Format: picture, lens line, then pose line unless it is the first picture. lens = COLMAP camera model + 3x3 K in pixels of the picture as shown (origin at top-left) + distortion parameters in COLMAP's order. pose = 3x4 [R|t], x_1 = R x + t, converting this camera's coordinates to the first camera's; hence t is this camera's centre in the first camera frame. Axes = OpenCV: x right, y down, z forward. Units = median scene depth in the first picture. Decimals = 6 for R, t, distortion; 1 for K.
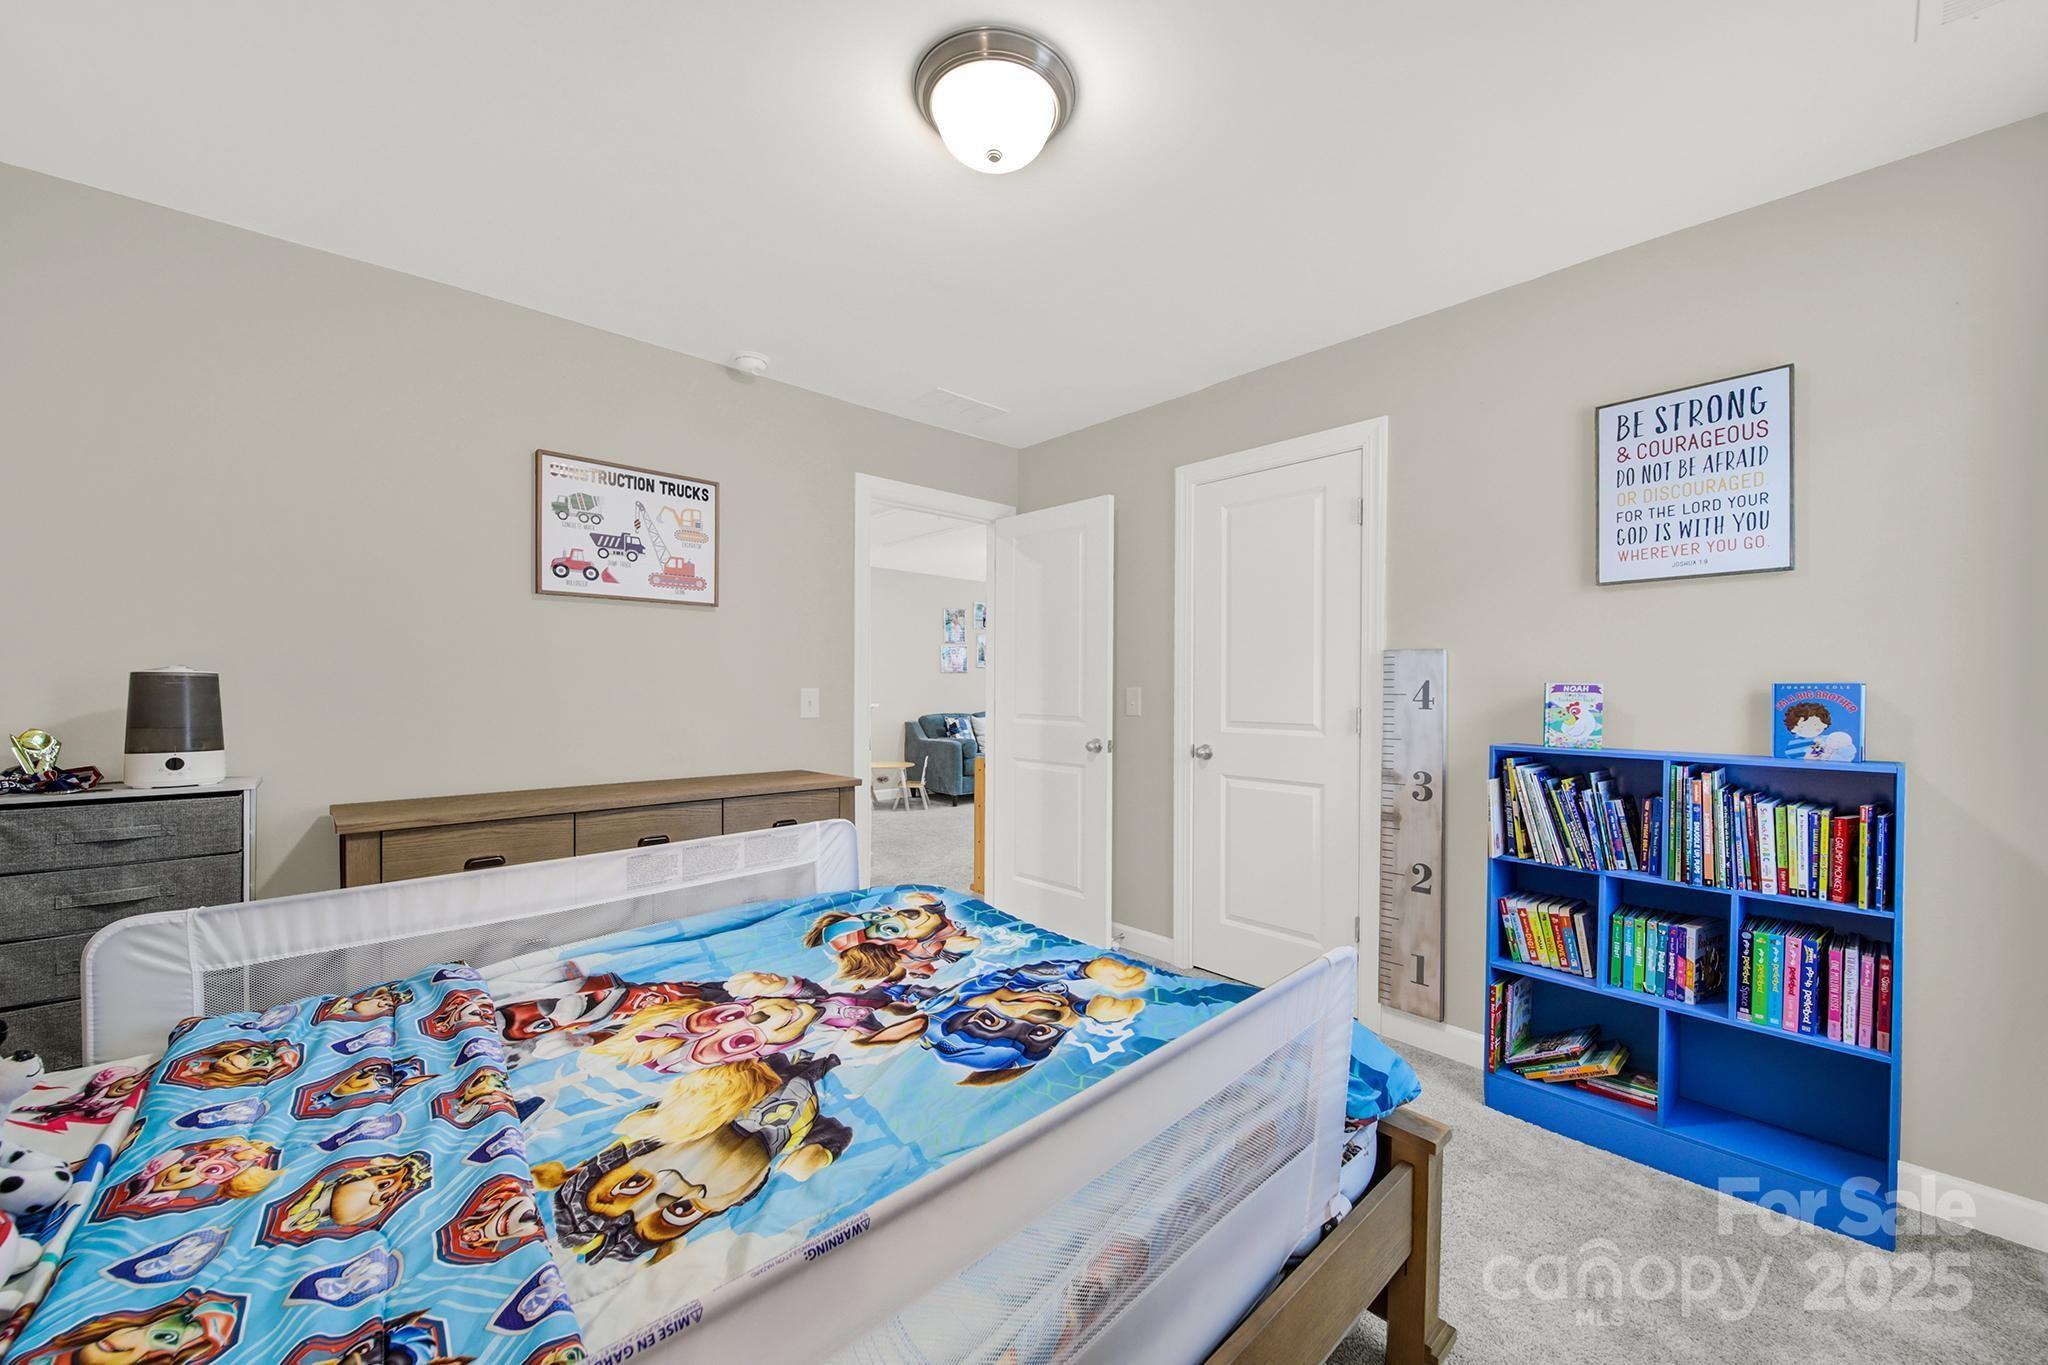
lens RADIAL K [[737.1, 0, 1018.0], [0, 737.1, 668.3], [0, 0, 1]] dist [-0.001724, -0.000394]
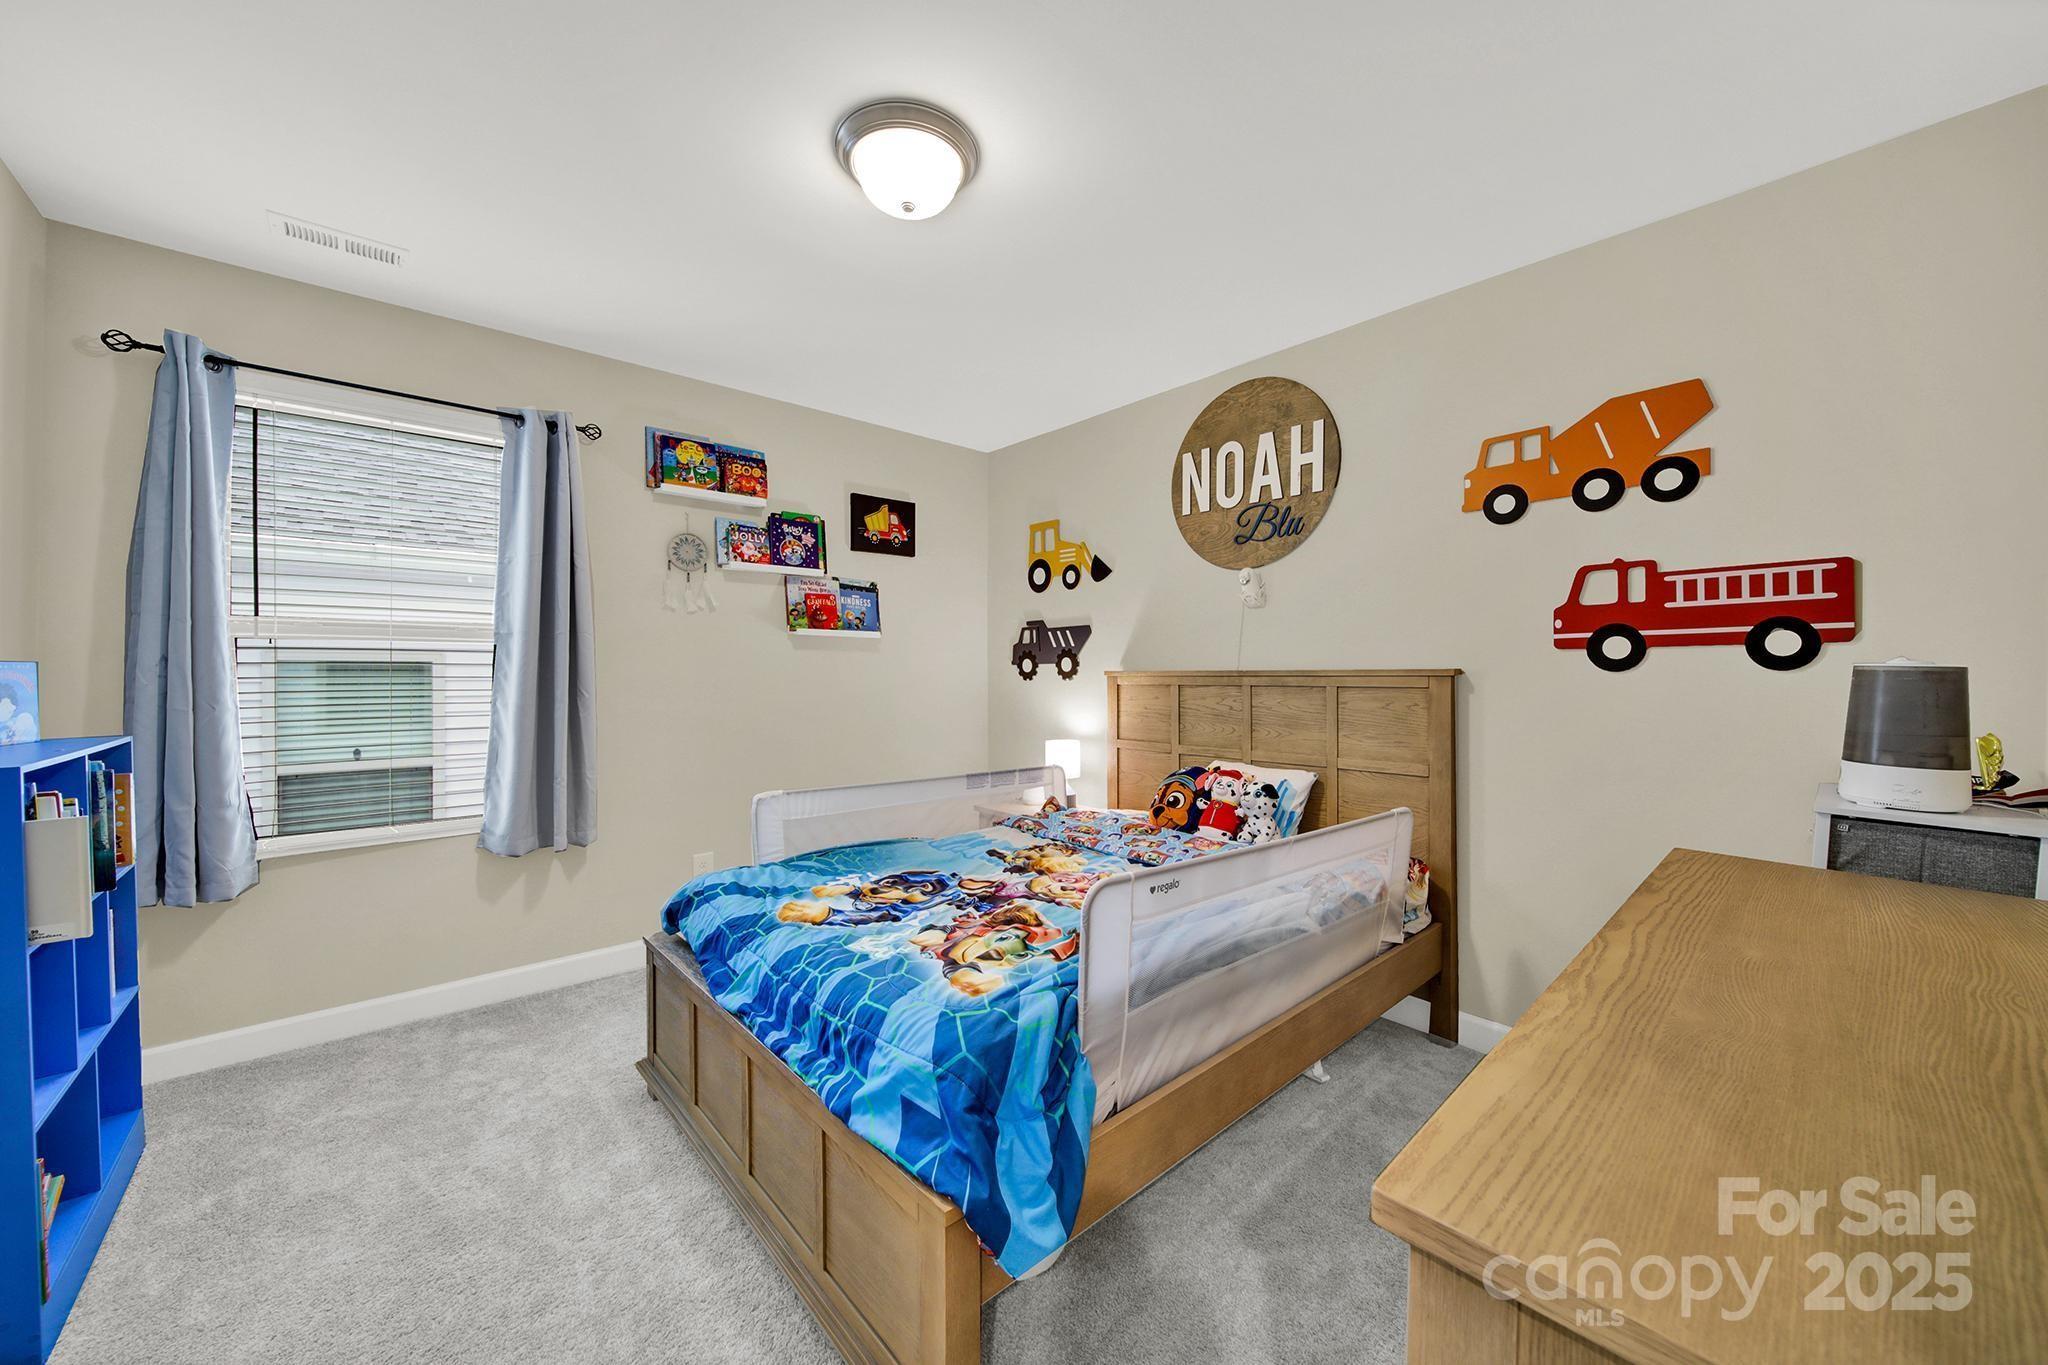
lens RADIAL K [[737.1, 0, 1018.0], [0, 737.1, 668.3], [0, 0, 1]] dist [-0.001724, -0.000394]
pose [[-0.999874, -0.008469, 0.013450, -0.244914], [-0.008860, 0.999532, -0.029274, 0.051991], [-0.013196, -0.029389, -0.999481, 2.360870]]
